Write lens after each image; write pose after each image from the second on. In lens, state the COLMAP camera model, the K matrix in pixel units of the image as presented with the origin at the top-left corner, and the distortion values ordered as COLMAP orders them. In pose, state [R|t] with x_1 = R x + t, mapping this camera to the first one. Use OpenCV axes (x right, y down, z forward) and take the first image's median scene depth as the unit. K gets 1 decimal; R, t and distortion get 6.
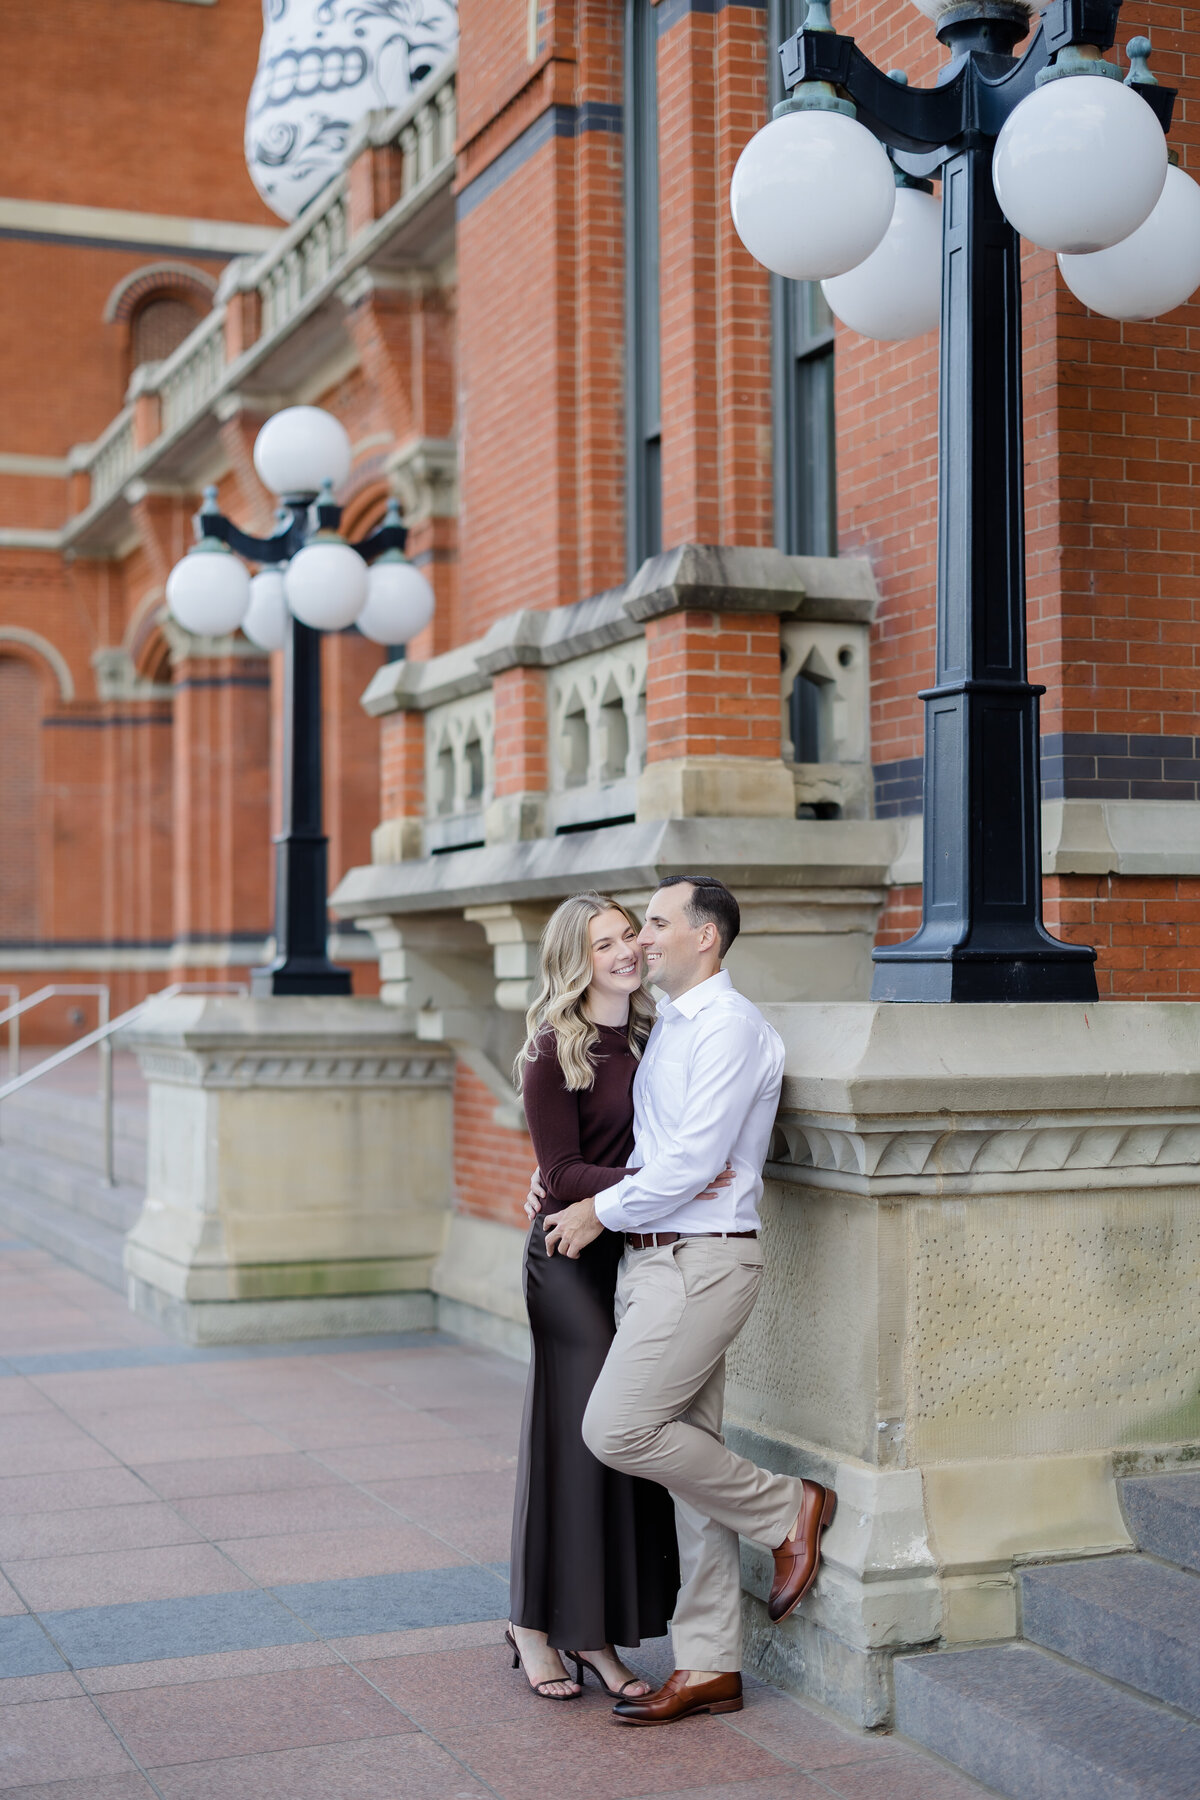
lens RADIAL K [[2636.4, 0, 600.0], [0, 2636.4, 900.0], [0, 0, 1]] dist [0.008964, 0.038905]
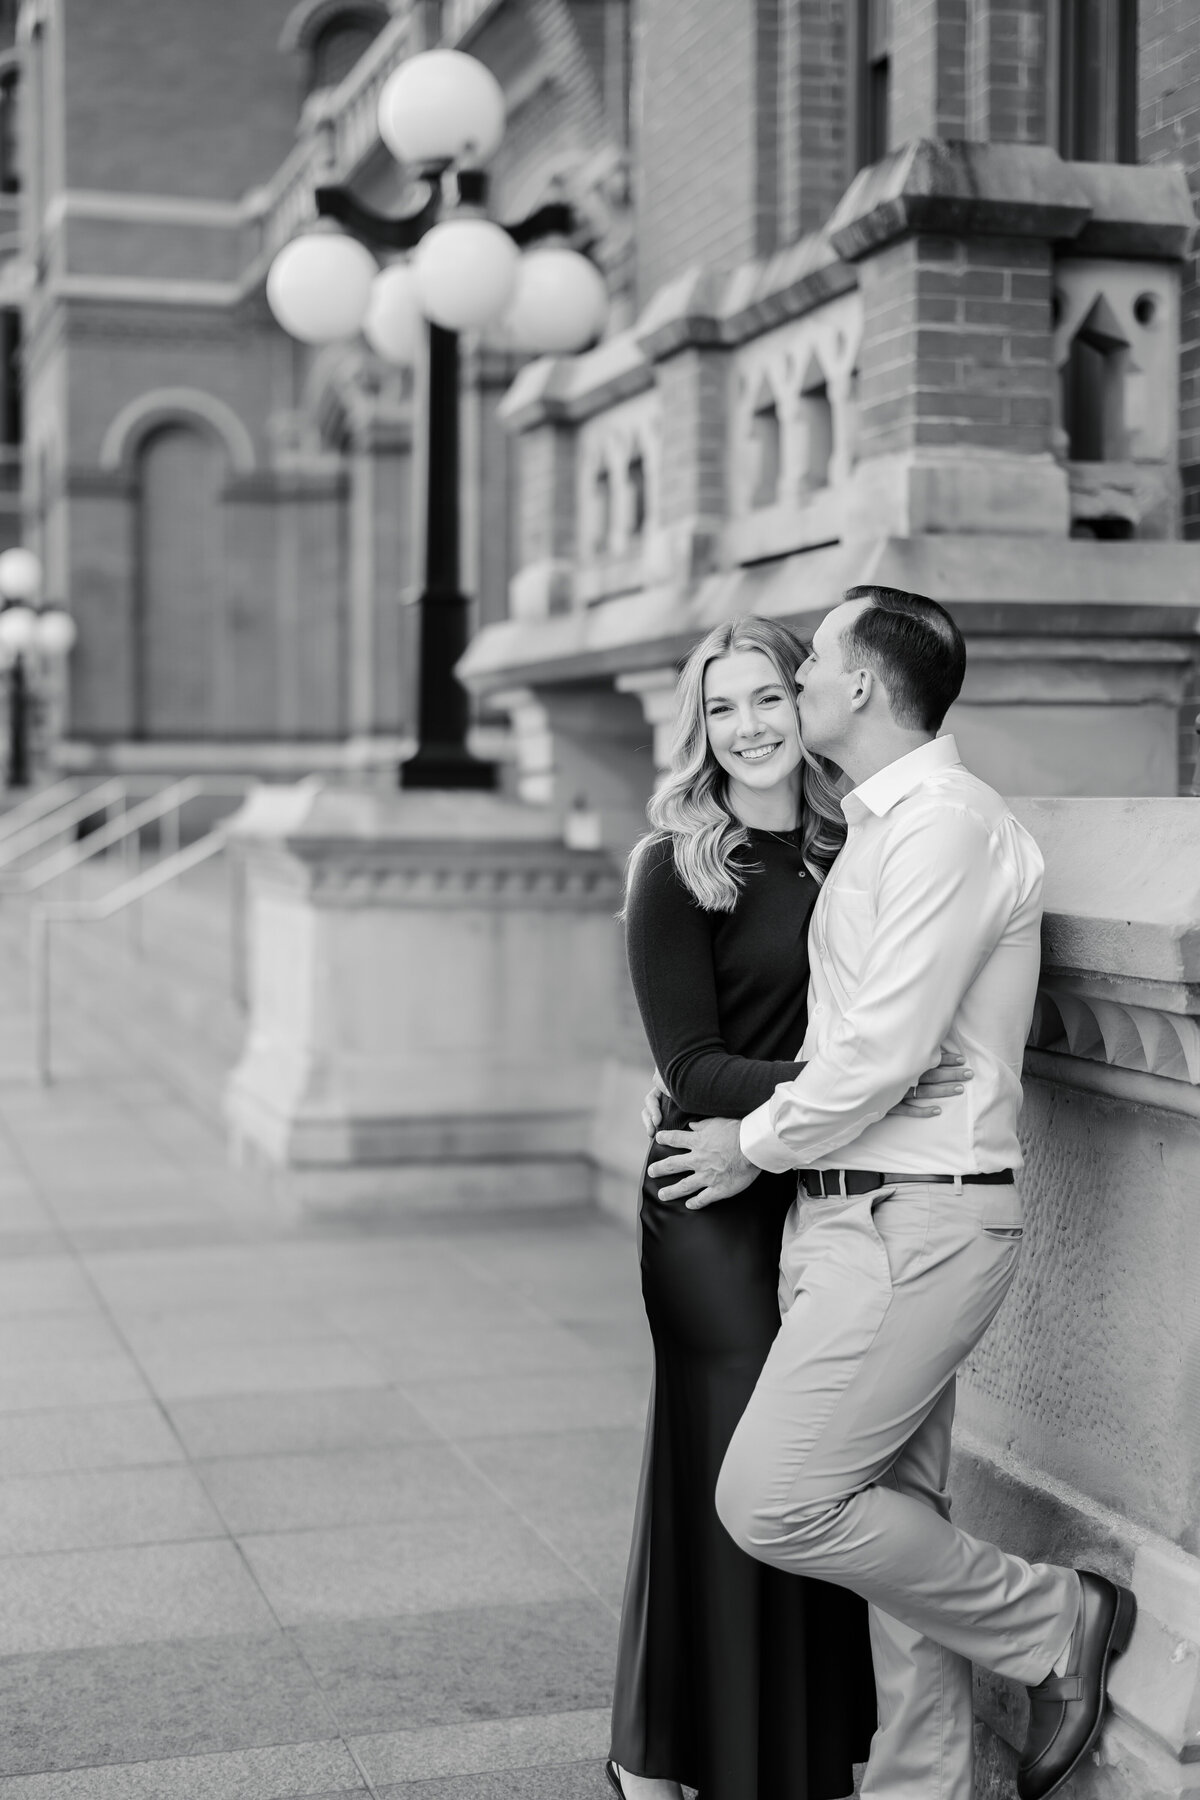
lens RADIAL K [[2592.9, 0, 601.8], [0, 2592.9, 930.6], [0, 0, 1]] dist [0.000307, 0.047186]
pose [[0.995997, 0.014534, -0.088199, 0.012483], [-0.006948, 0.996295, 0.085716, 0.014599], [0.089118, -0.084760, 0.992408, 0.292276]]
